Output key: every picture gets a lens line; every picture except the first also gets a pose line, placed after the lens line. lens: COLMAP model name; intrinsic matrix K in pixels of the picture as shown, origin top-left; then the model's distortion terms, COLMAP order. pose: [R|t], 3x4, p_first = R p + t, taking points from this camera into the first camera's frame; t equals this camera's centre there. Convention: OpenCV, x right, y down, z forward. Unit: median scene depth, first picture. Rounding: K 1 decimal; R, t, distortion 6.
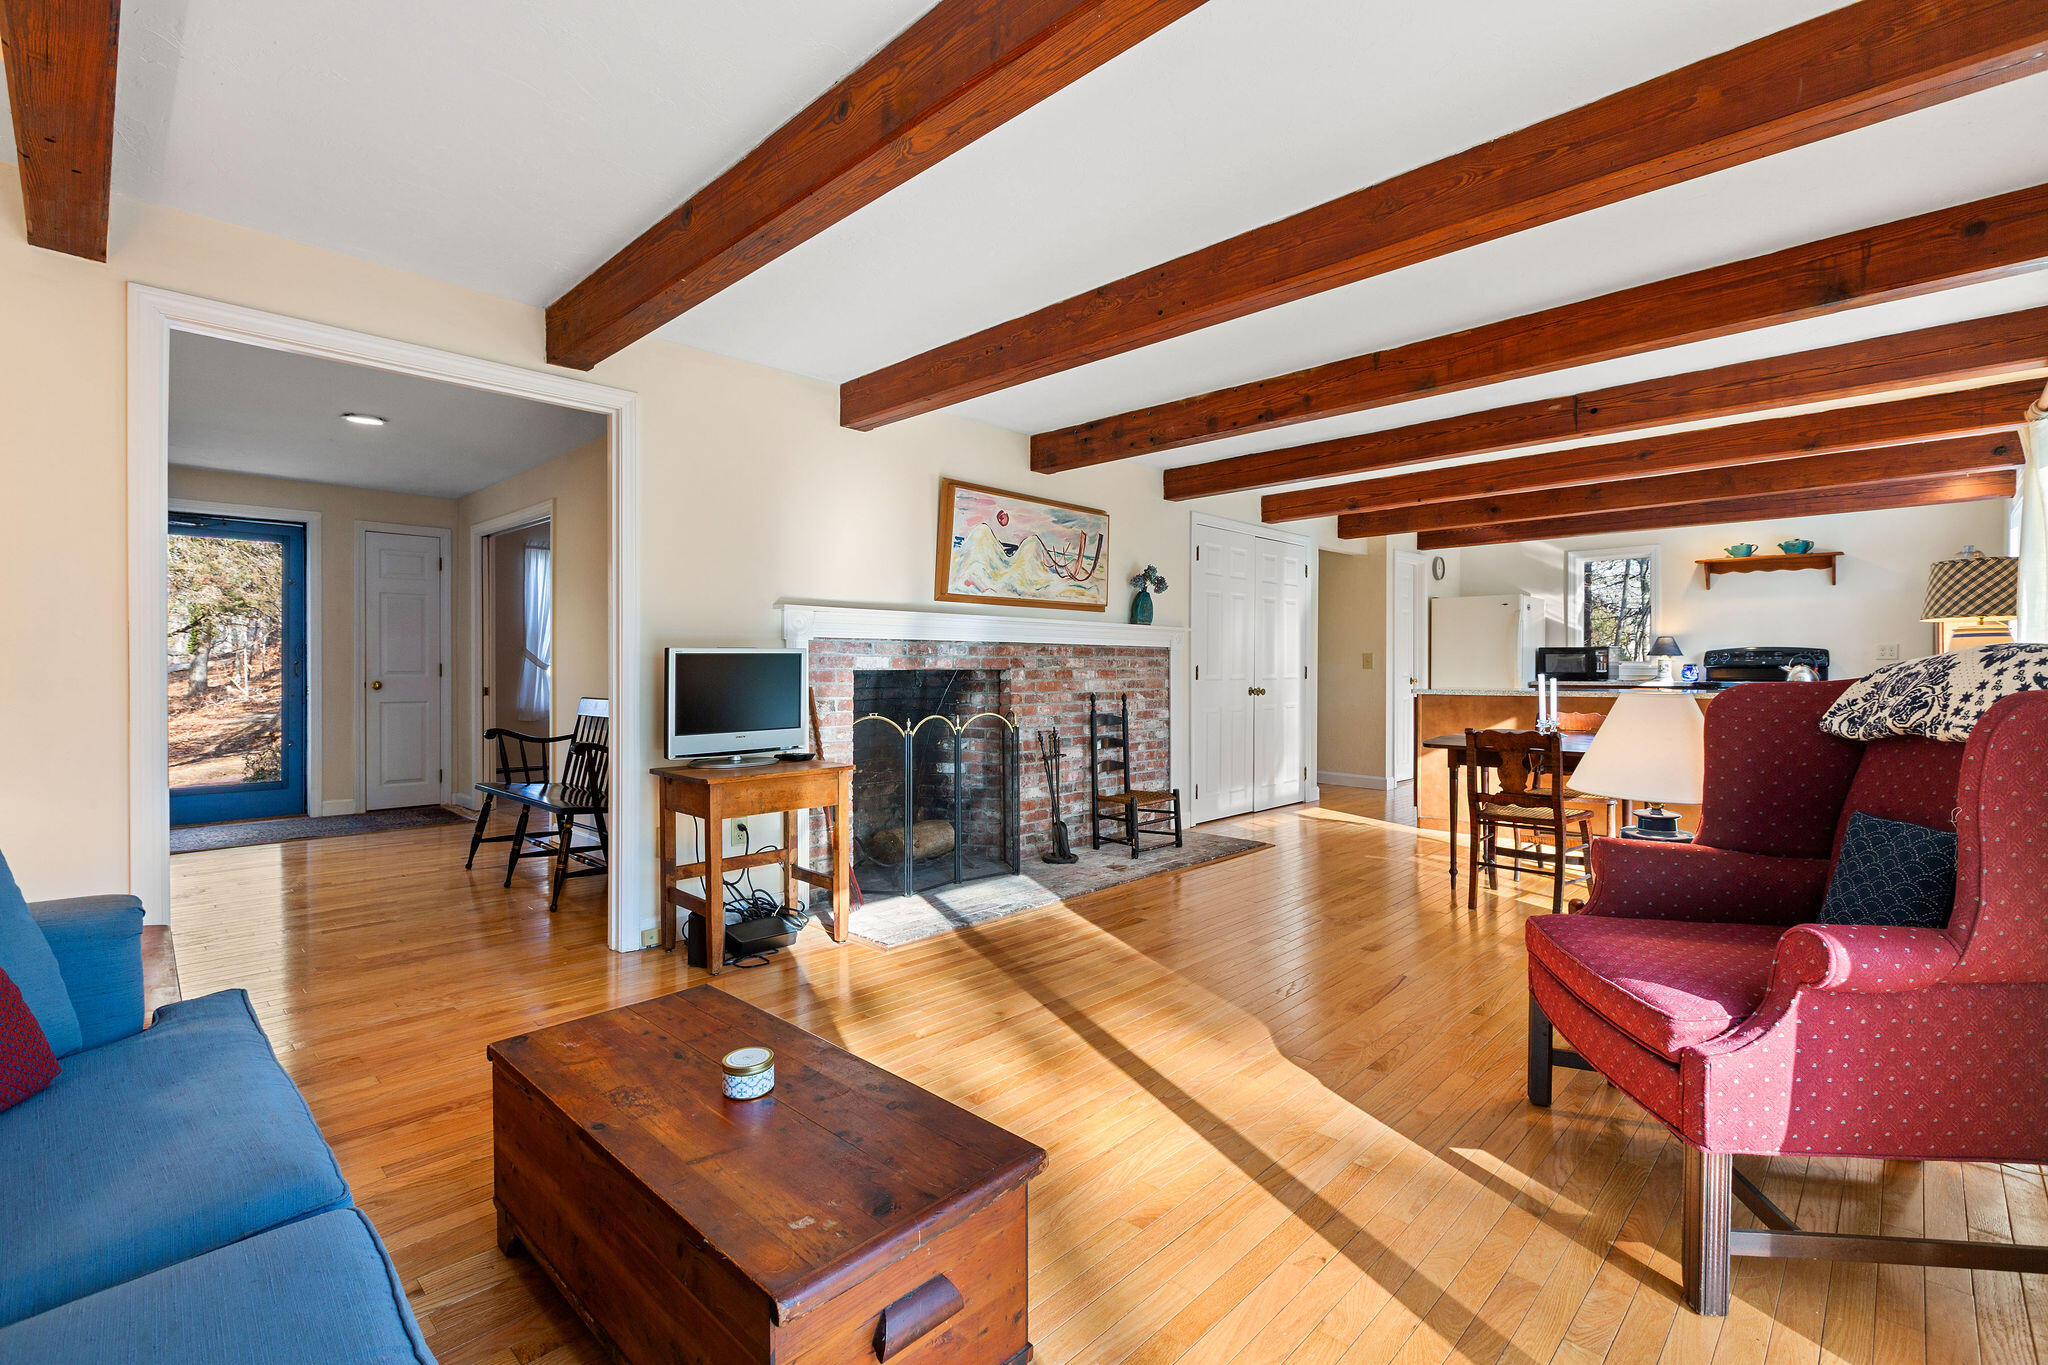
lens RADIAL K [[934.8, 0, 1015.8], [0, 934.8, 682.9], [0, 0, 1]] dist [0.005514, 0.000160]
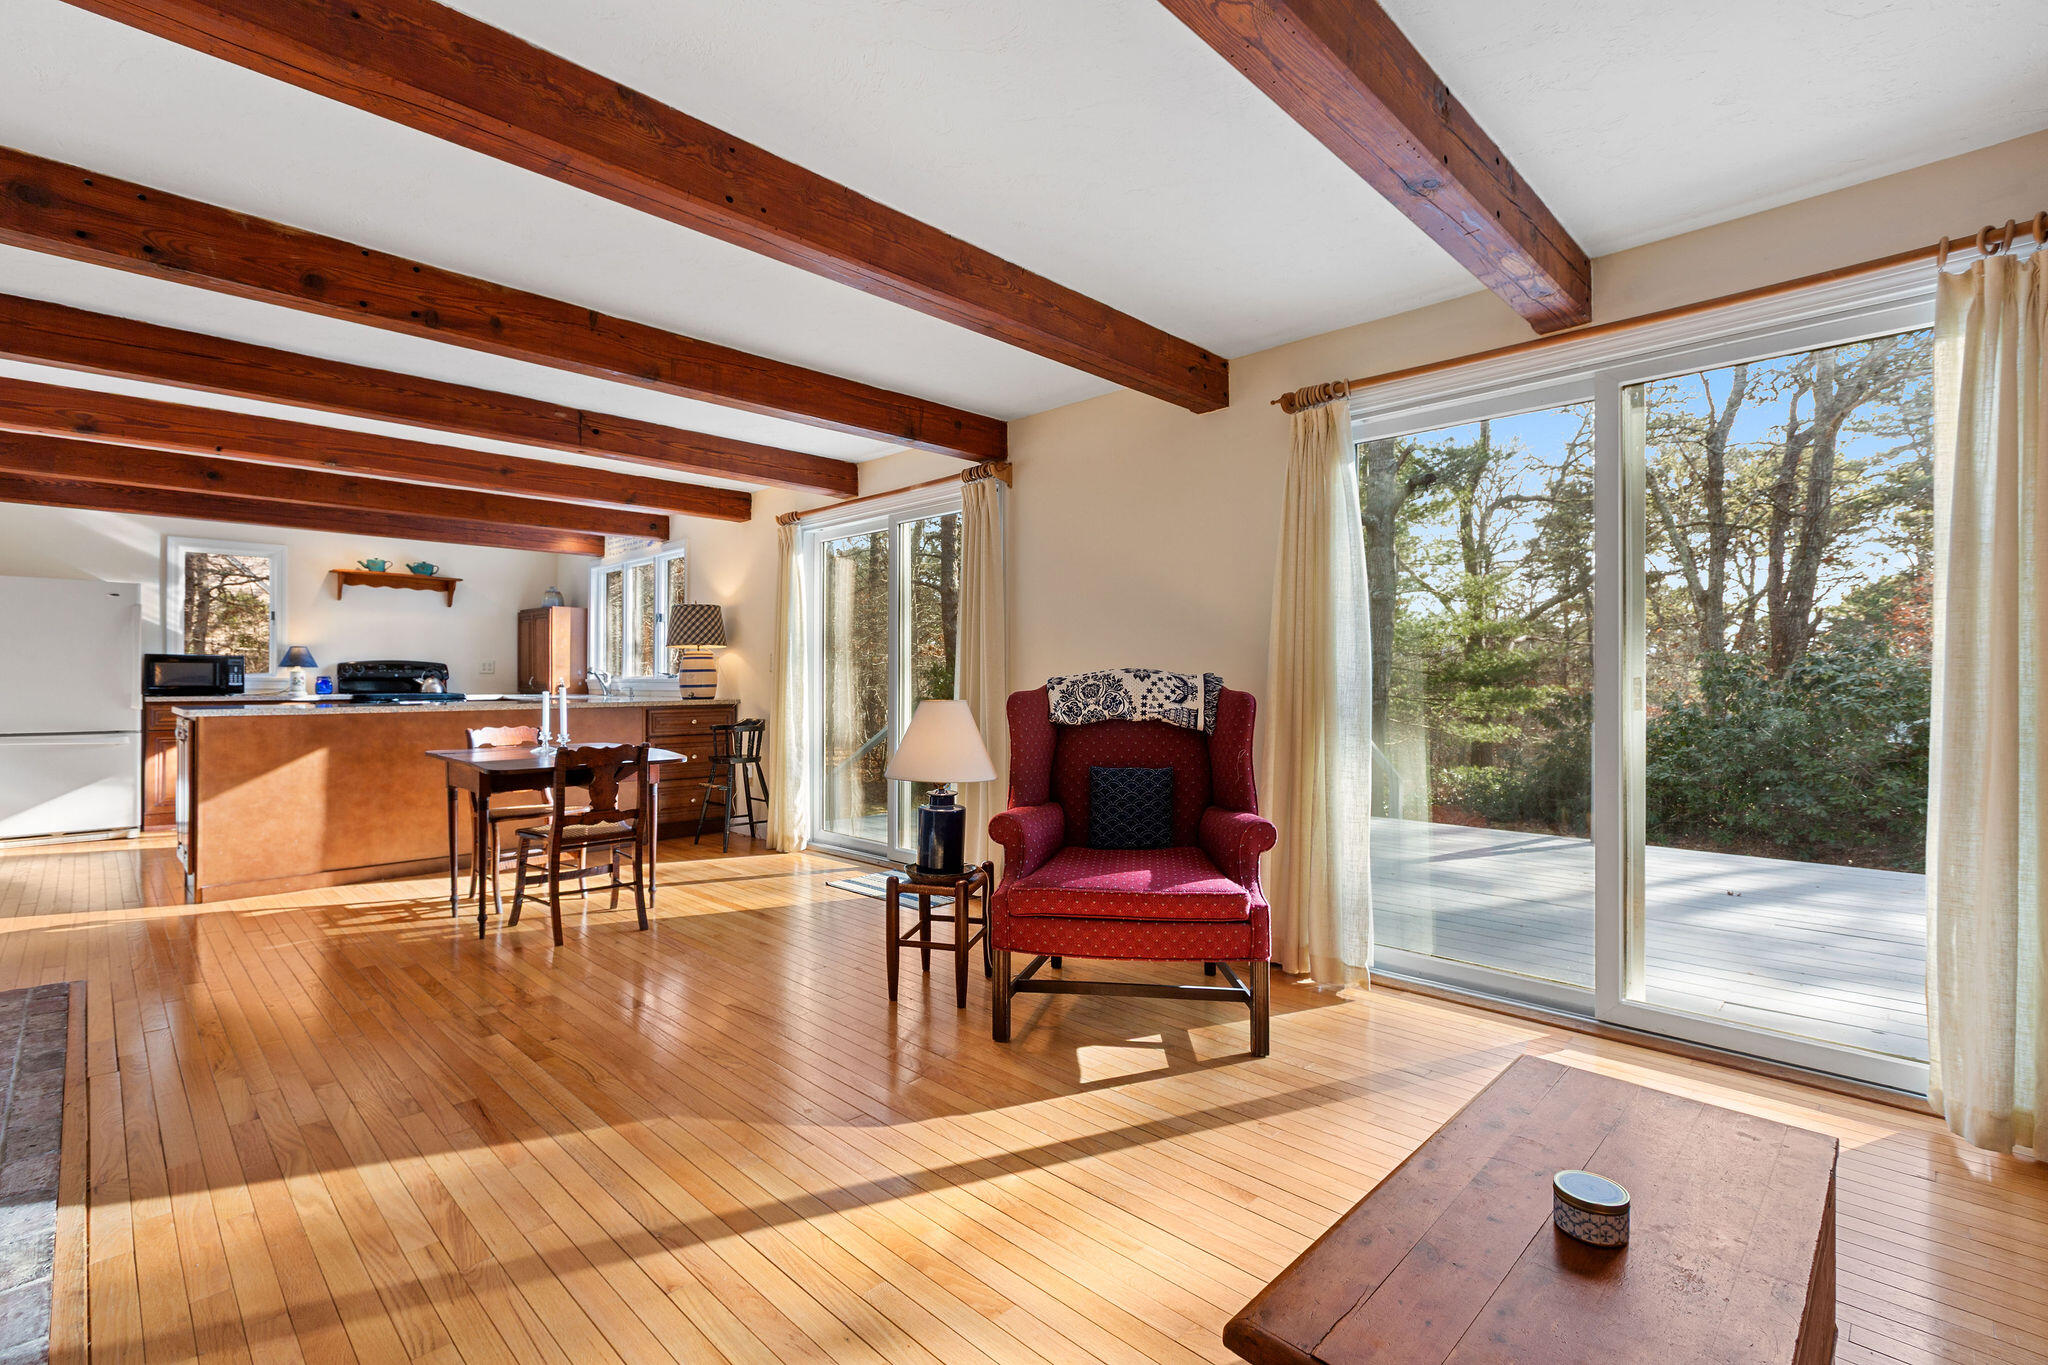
lens RADIAL K [[934.8, 0, 1014.2], [0, 934.8, 676.1], [0, 0, 1]] dist [0.005514, 0.000160]
pose [[0.012031, 0.009048, 0.999887, -0.303167], [0.012158, 0.999884, -0.009195, -0.004554], [-0.999854, 0.012267, 0.011920, 0.397441]]
